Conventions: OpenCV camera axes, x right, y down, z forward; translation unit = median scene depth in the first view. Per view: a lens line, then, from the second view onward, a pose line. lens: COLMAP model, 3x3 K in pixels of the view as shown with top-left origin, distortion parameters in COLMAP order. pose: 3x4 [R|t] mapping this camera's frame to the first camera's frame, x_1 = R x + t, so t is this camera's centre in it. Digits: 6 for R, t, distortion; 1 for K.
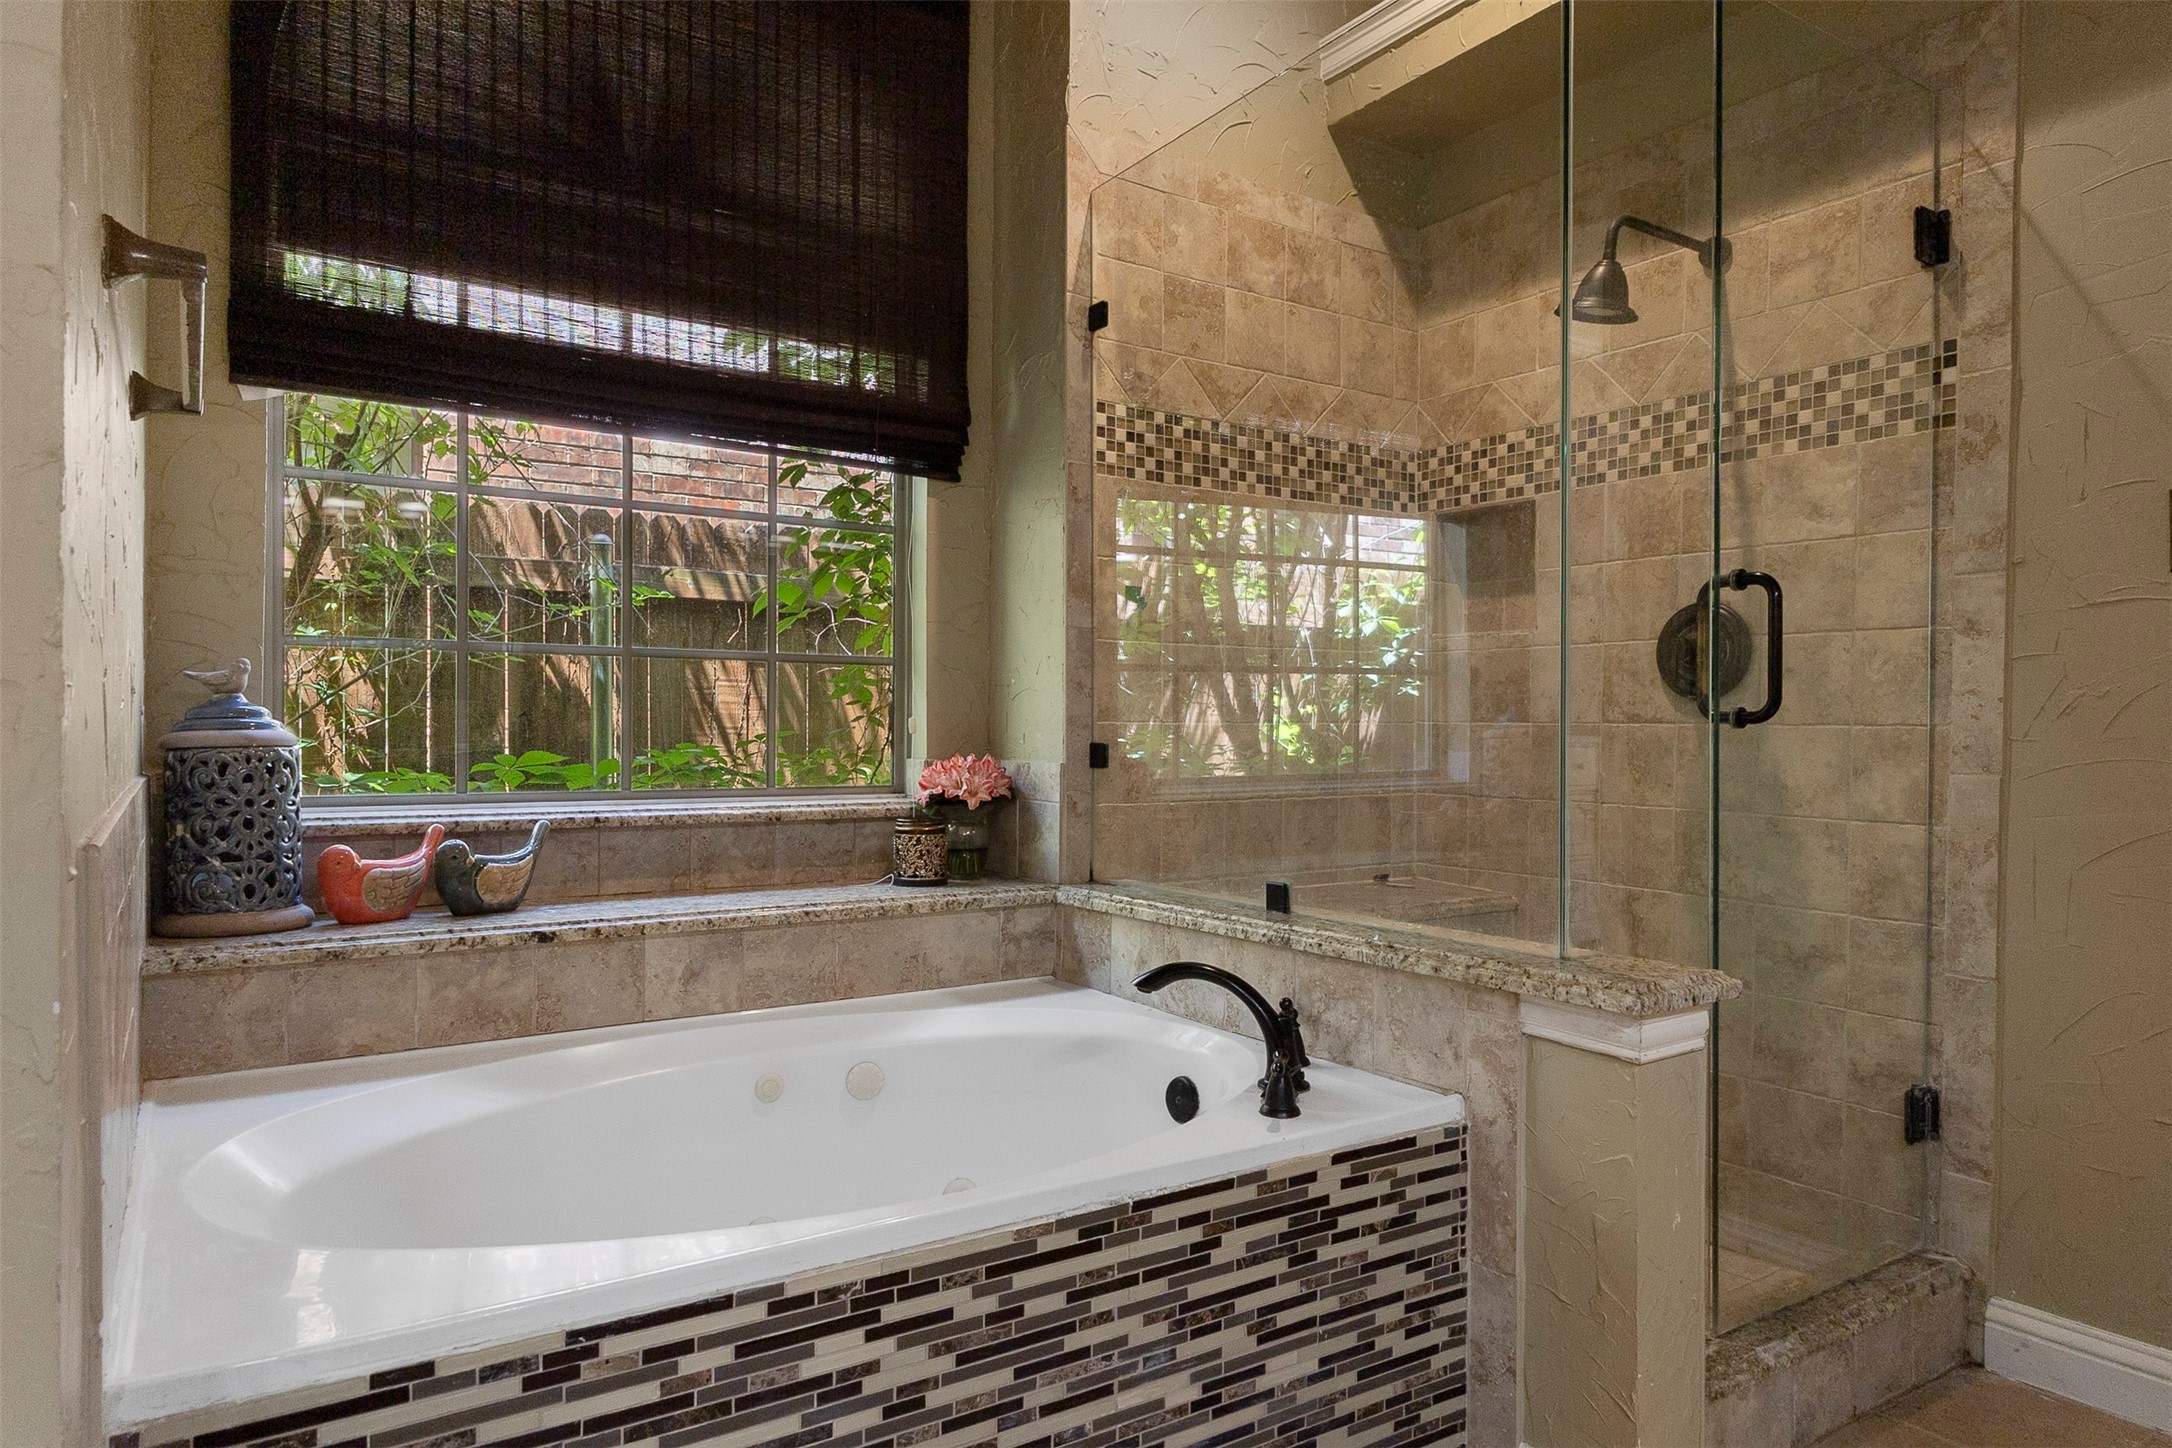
lens RADIAL K [[1348.0, 0, 1078.0], [0, 1348.0, 731.9], [0, 0, 1]] dist [0.010740, -0.007607]
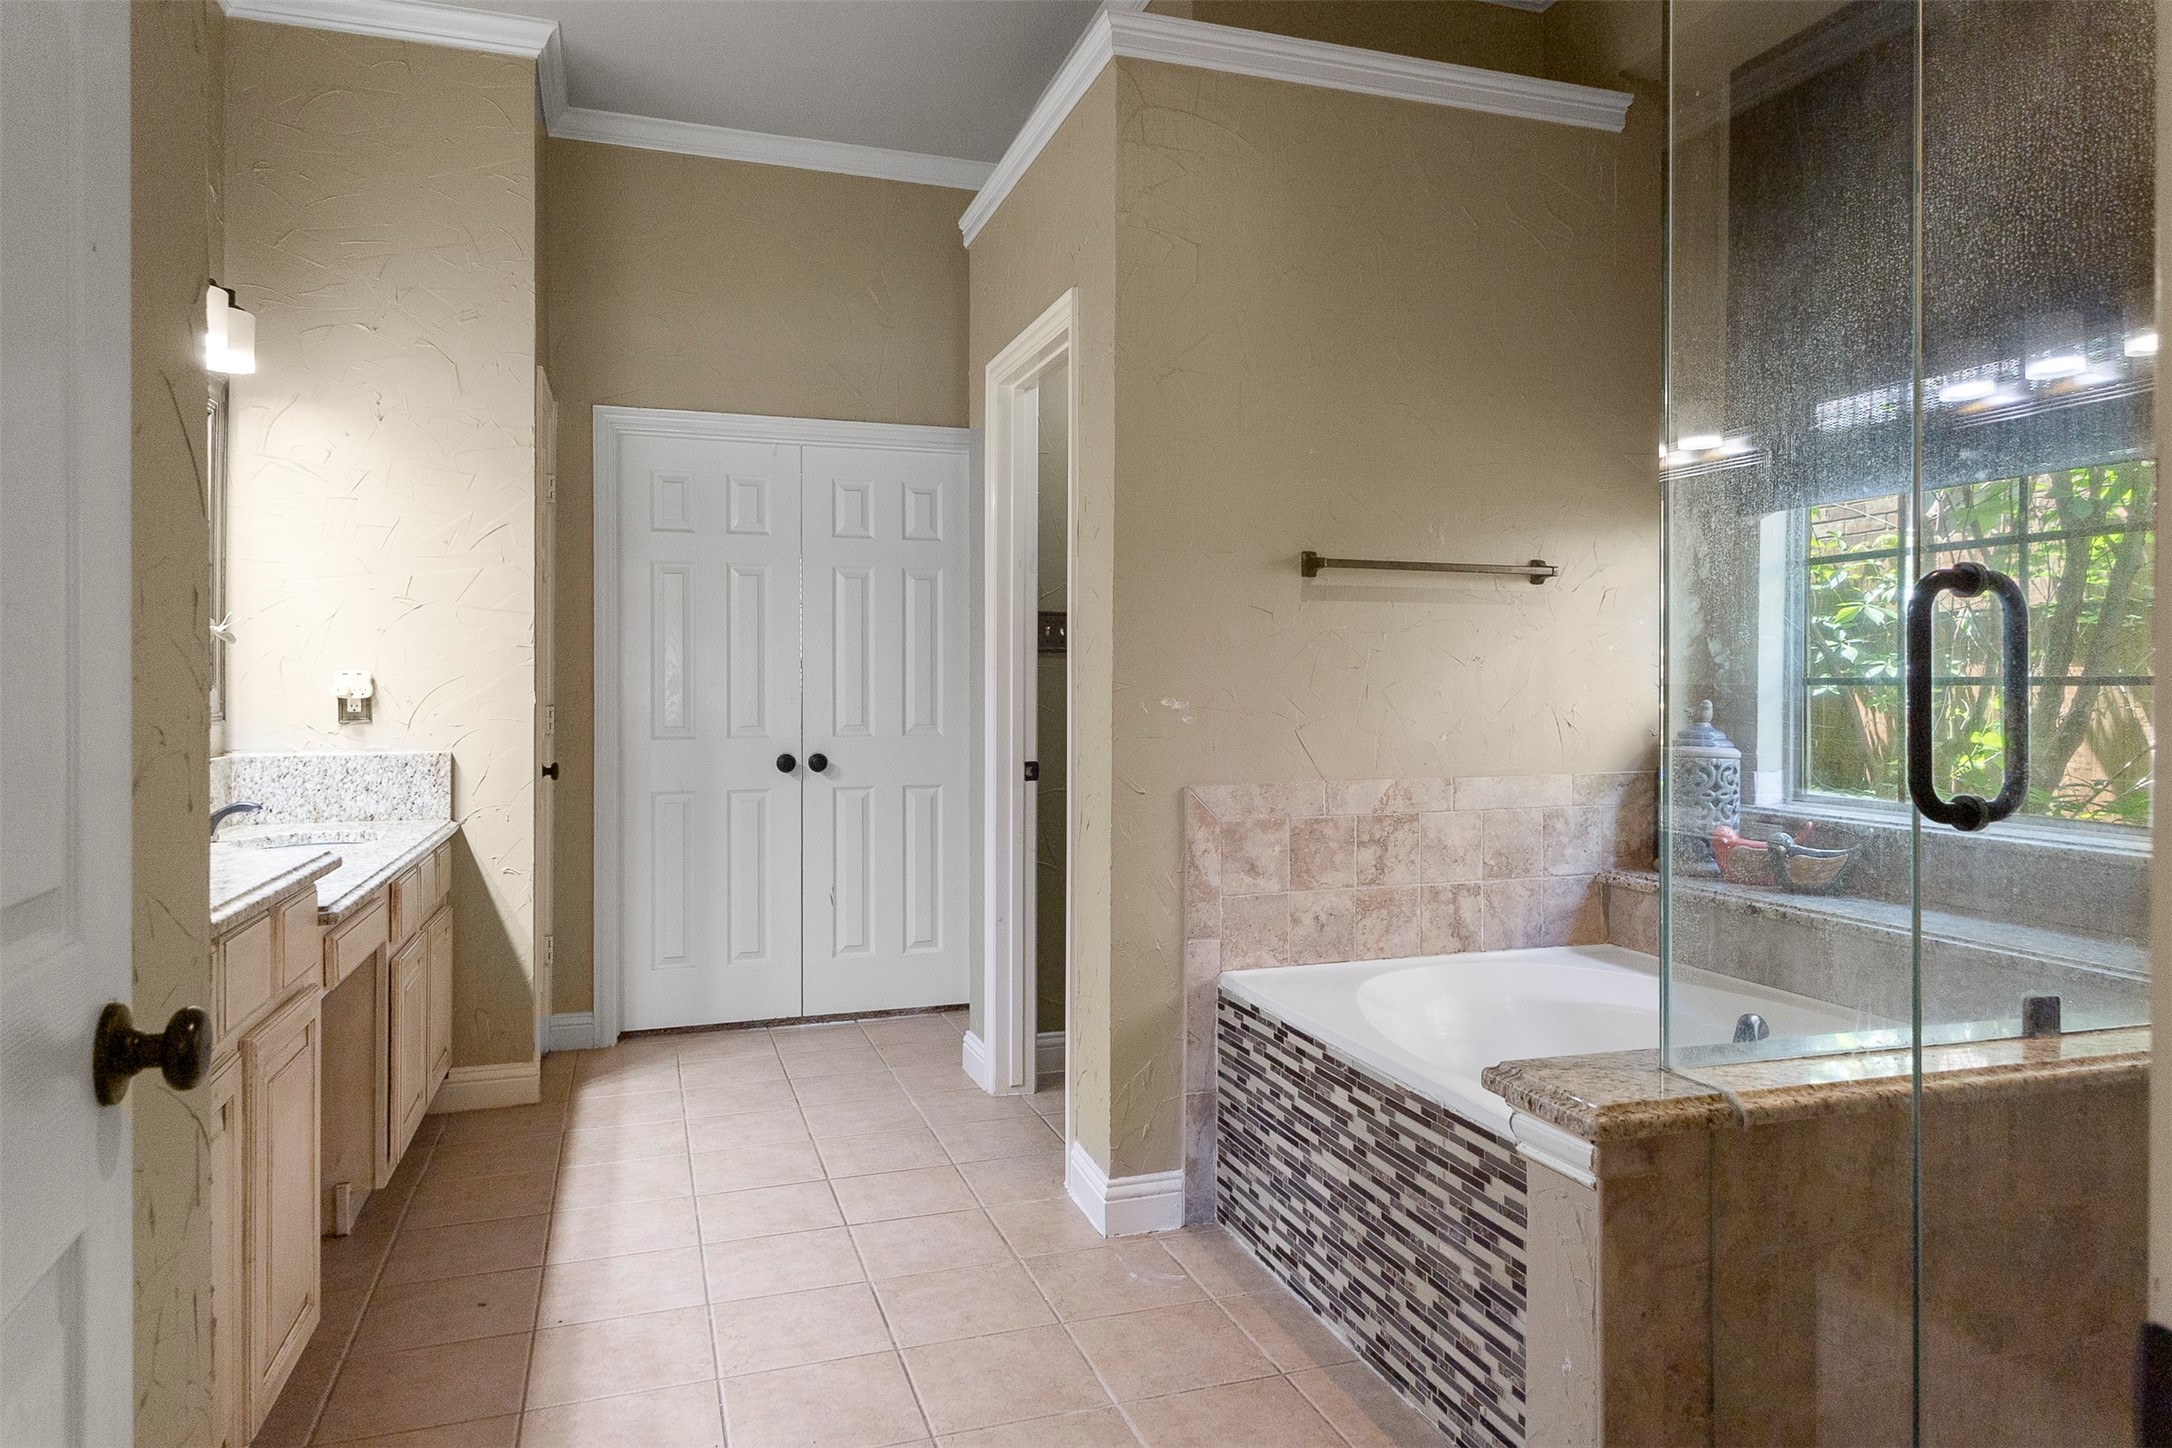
lens RADIAL K [[1348.0, 0, 1080.3], [0, 1348.0, 707.5], [0, 0, 1]] dist [0.010740, -0.007607]
pose [[-0.259646, 0.008279, -0.965668, 1.520634], [-0.008641, 0.999903, 0.010896, -0.079121], [0.965665, 0.011174, -0.259550, 1.022393]]
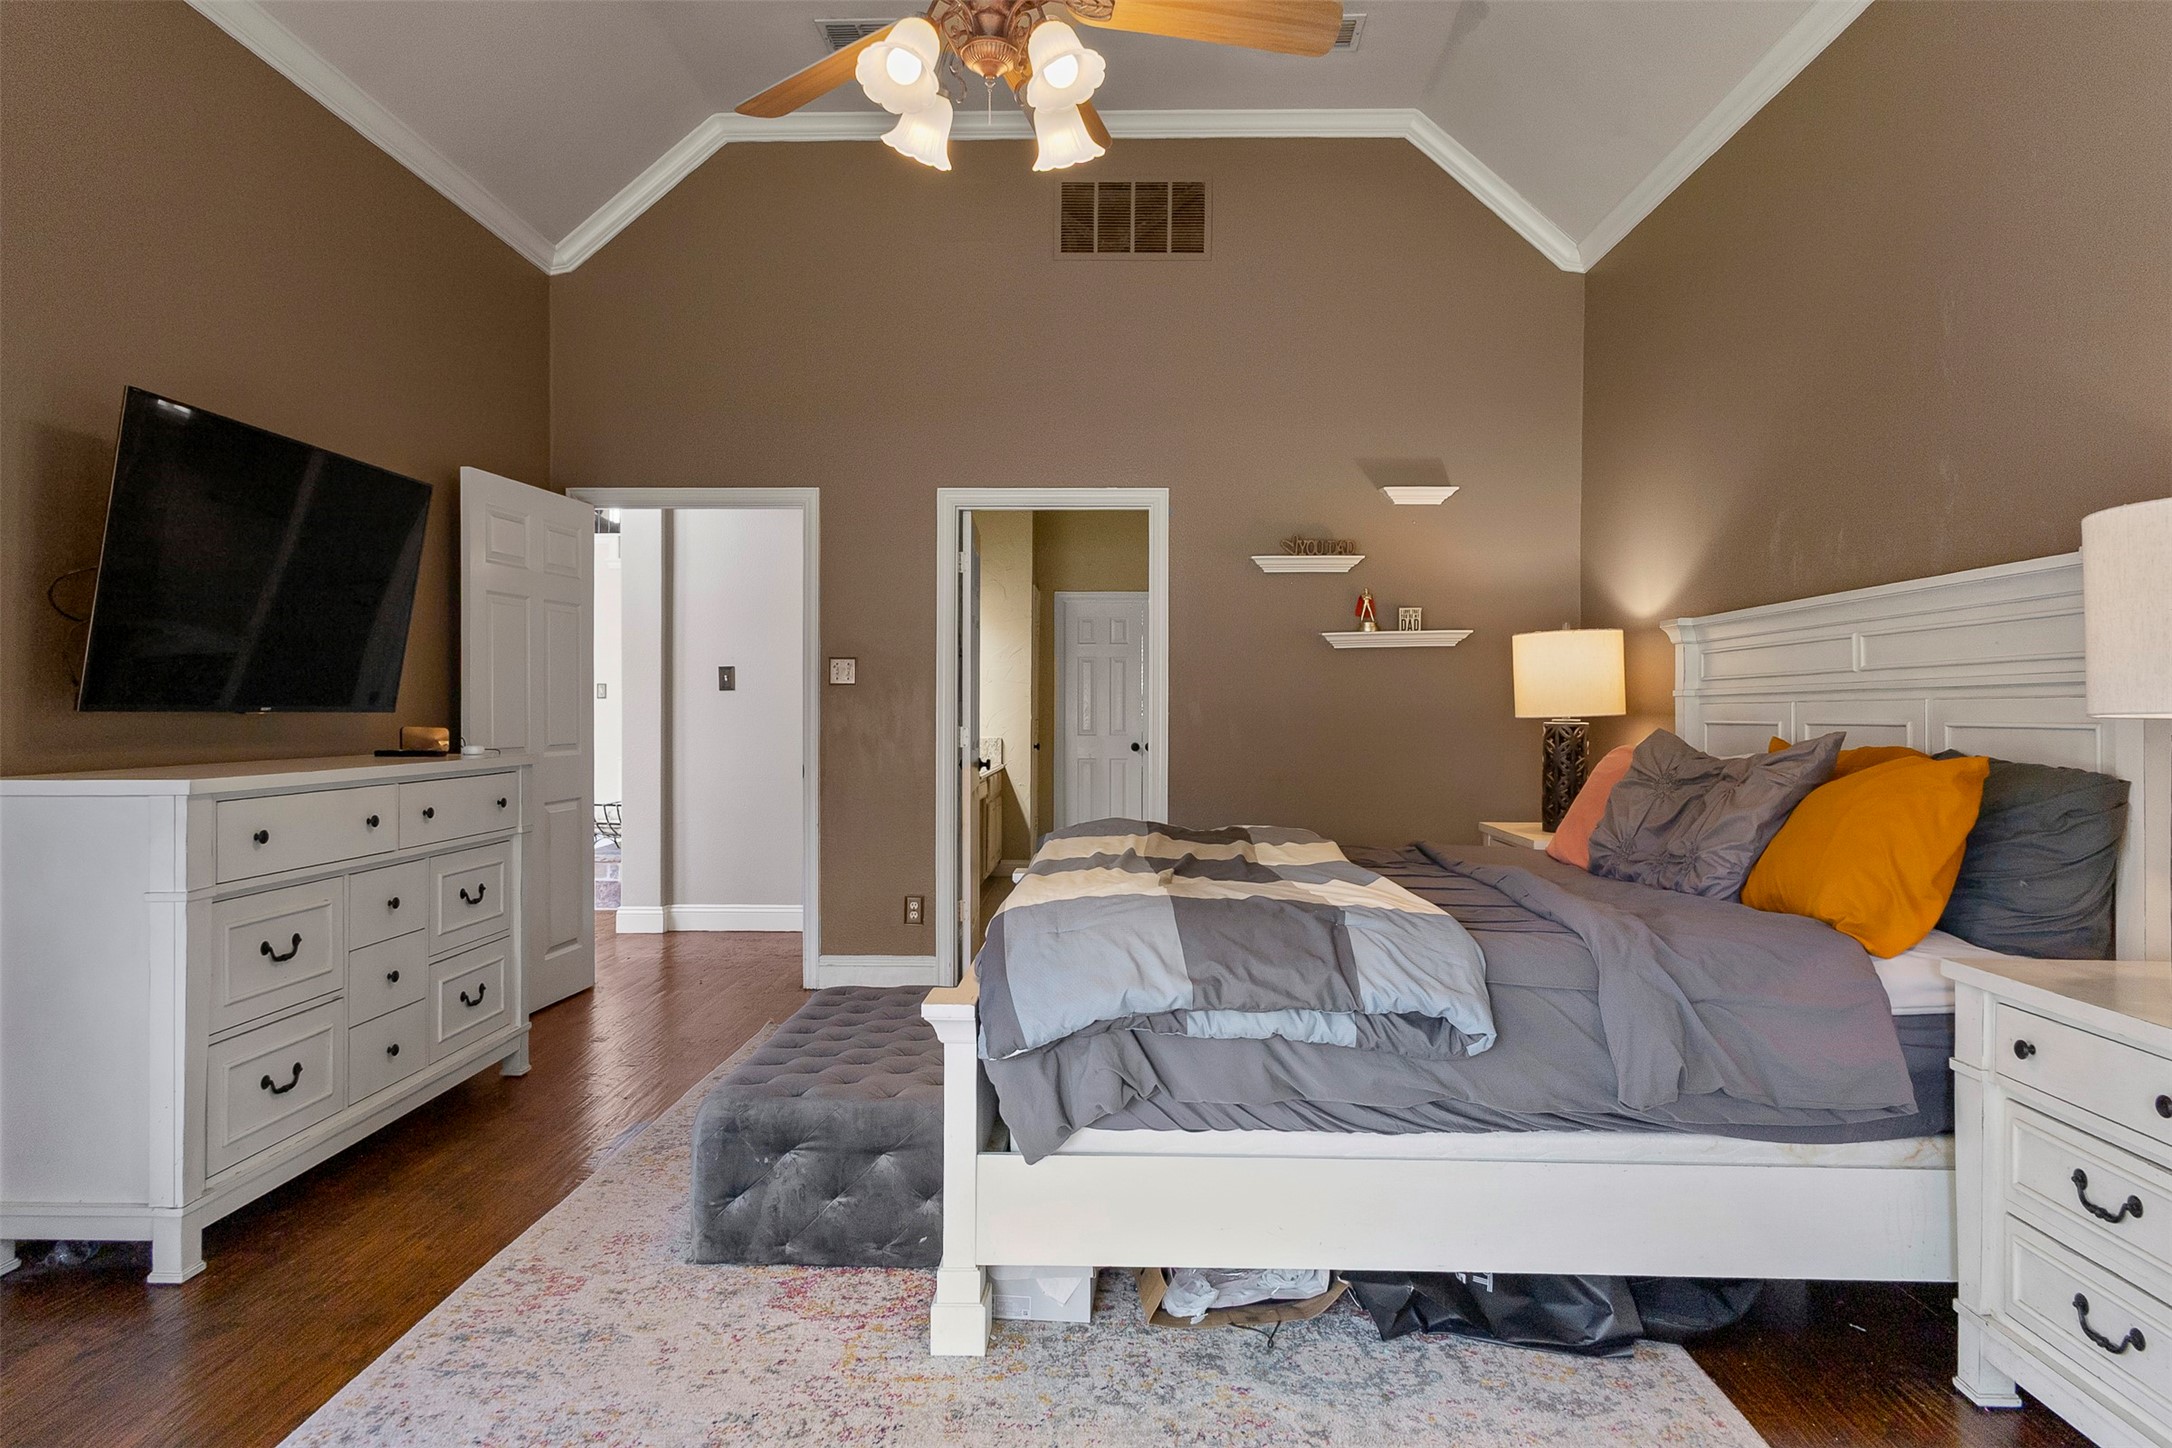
lens RADIAL K [[1348.0, 0, 1084.9], [0, 1348.0, 722.3], [0, 0, 1]] dist [0.010740, -0.007607]
pose [[-0.561156, -0.001281, -0.827709, 2.942442], [-0.008902, 0.999950, 0.004487, -0.073822], [0.827662, 0.009886, -0.561140, 2.053723]]
